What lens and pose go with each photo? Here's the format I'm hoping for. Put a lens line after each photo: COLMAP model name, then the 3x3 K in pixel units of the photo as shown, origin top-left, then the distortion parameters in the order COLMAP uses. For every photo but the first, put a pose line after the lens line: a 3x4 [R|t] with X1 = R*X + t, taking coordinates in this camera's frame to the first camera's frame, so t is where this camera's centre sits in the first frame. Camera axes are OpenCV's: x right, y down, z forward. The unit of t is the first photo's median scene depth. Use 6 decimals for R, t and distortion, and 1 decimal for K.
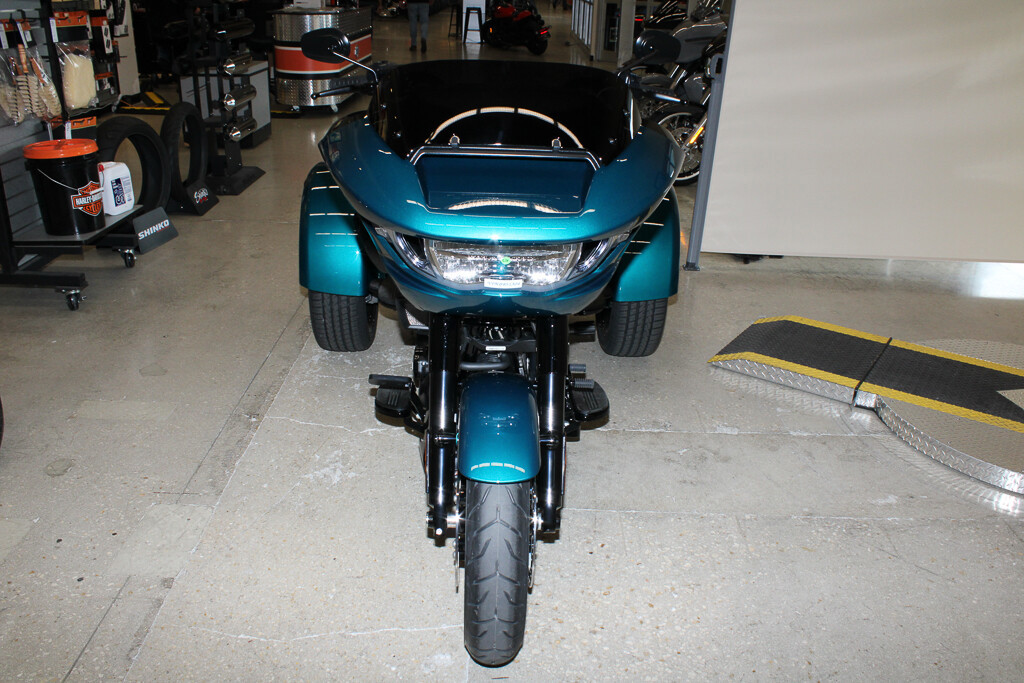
lens RADIAL K [[863.7, 0, 512.0], [0, 863.7, 341.5], [0, 0, 1]] dist [-0.153094, 0.148211]
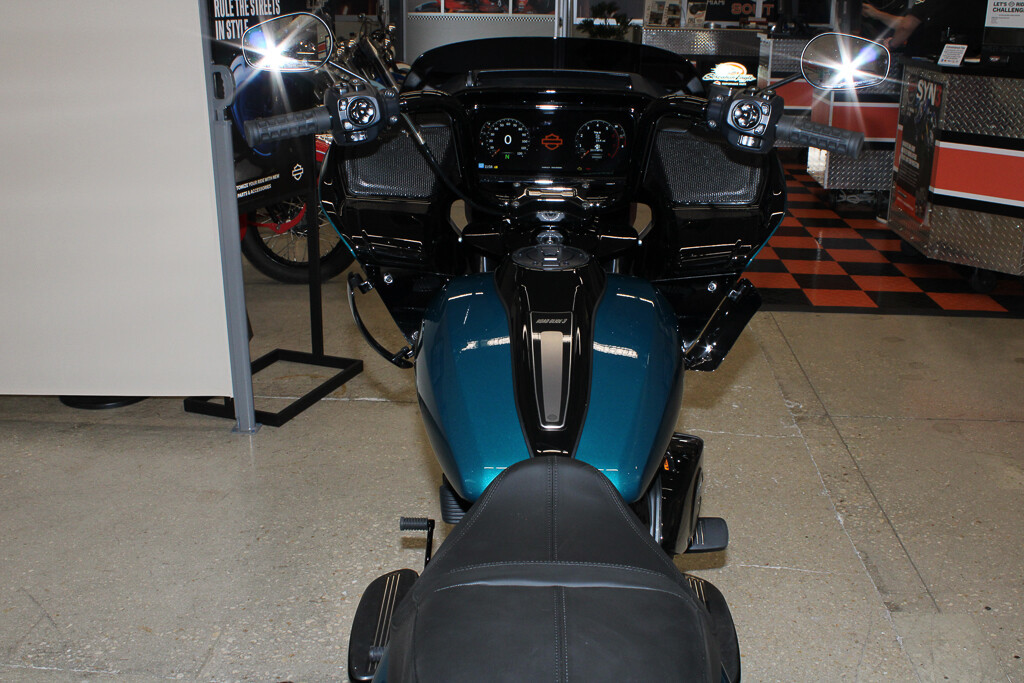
lens RADIAL K [[1082.8, 0, 512.0], [0, 1082.8, 341.5], [0, 0, 1]] dist [-0.116826, 0.125975]
pose [[-0.997313, -0.059722, 0.042432, -0.024528], [-0.016486, 0.747286, 0.664298, -0.700855], [-0.071382, 0.661813, -0.746262, 1.706972]]
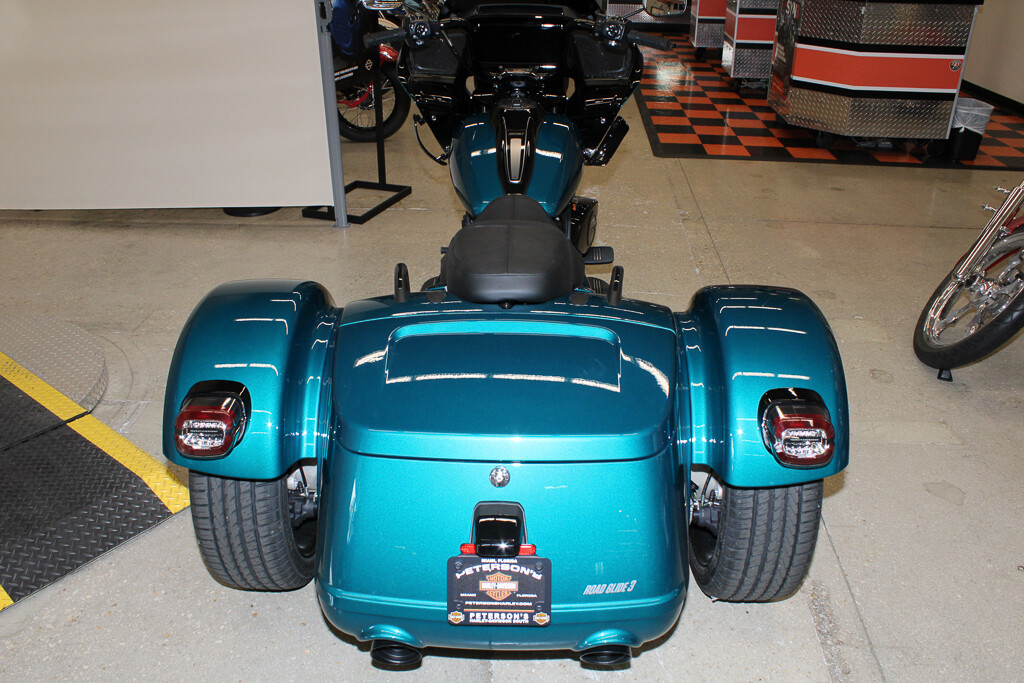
lens RADIAL K [[863.7, 0, 512.0], [0, 863.7, 341.5], [0, 0, 1]] dist [-0.153094, 0.148211]
pose [[-0.997315, -0.061965, 0.039036, -0.078852], [-0.009337, 0.636257, 0.771421, -0.959280], [-0.072638, 0.768985, -0.635127, 2.128950]]
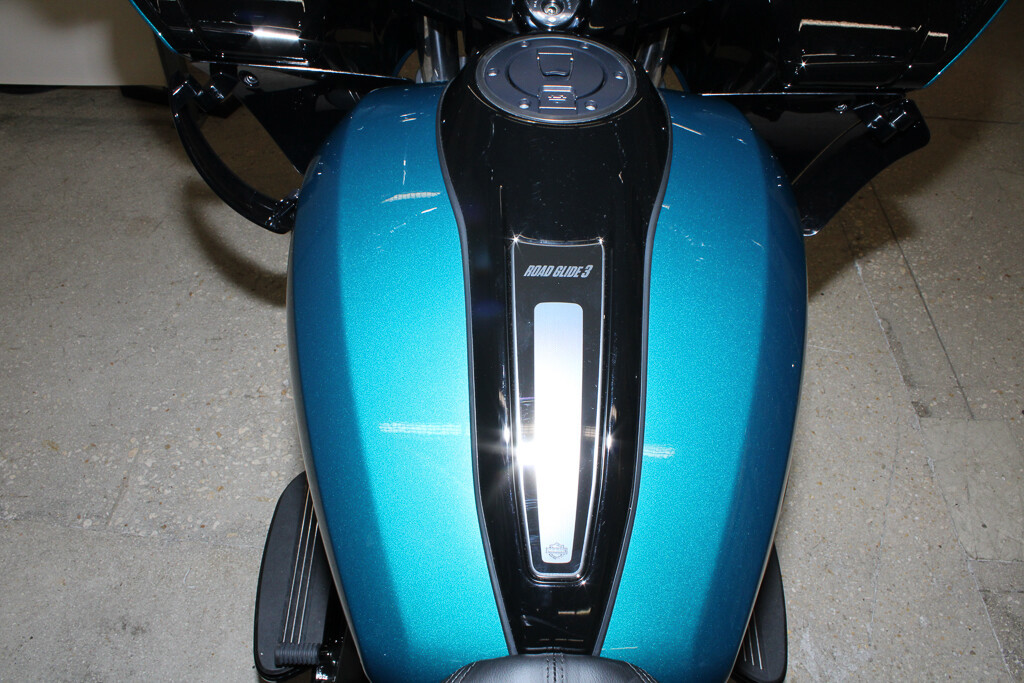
lens RADIAL K [[842.8, 0, 512.0], [0, 842.8, 341.5], [0, 0, 1]] dist [-0.164156, 0.137834]
pose [[-0.996702, -0.079969, -0.013812, -0.002557], [-0.041664, 0.358185, 0.932721, -0.448465], [-0.069641, 0.930220, -0.360336, 1.245991]]
